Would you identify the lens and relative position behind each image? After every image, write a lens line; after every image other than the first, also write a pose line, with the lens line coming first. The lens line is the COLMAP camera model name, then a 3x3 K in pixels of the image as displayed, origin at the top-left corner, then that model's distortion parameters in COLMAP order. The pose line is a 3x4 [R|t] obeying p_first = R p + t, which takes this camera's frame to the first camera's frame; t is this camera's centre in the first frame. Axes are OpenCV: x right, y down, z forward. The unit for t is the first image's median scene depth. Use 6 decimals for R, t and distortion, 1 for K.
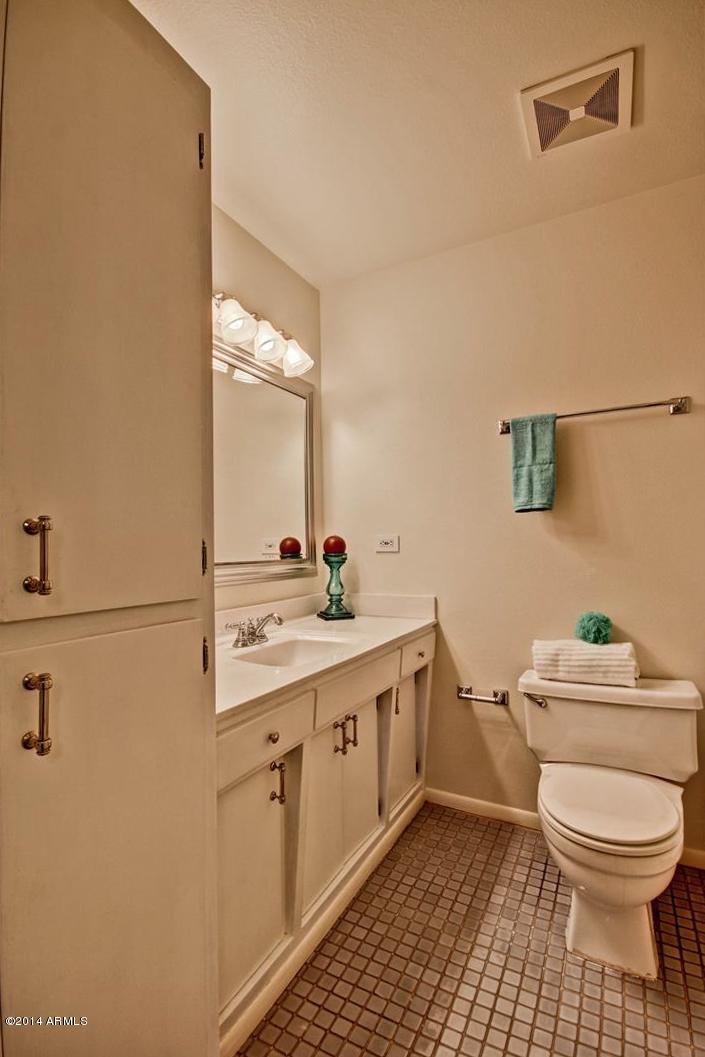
lens RADIAL K [[503.1, 0, 354.9], [0, 503.1, 531.3], [0, 0, 1]] dist [-0.002390, -0.002630]
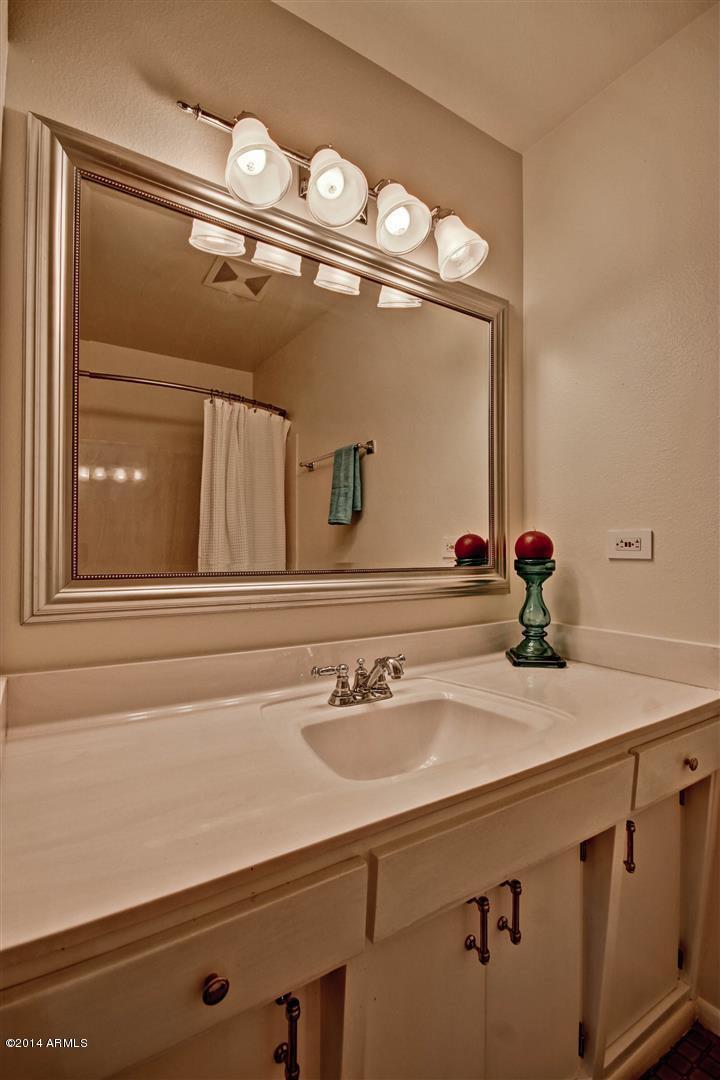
lens RADIAL K [[514.1, 0, 337.2], [0, 514.1, 549.3], [0, 0, 1]] dist [-0.002390, -0.002630]
pose [[0.864904, 0.013219, -0.501764, 0.068891], [0.003970, 0.999442, 0.033174, 0.008937], [0.501922, -0.030685, 0.864368, 0.325729]]
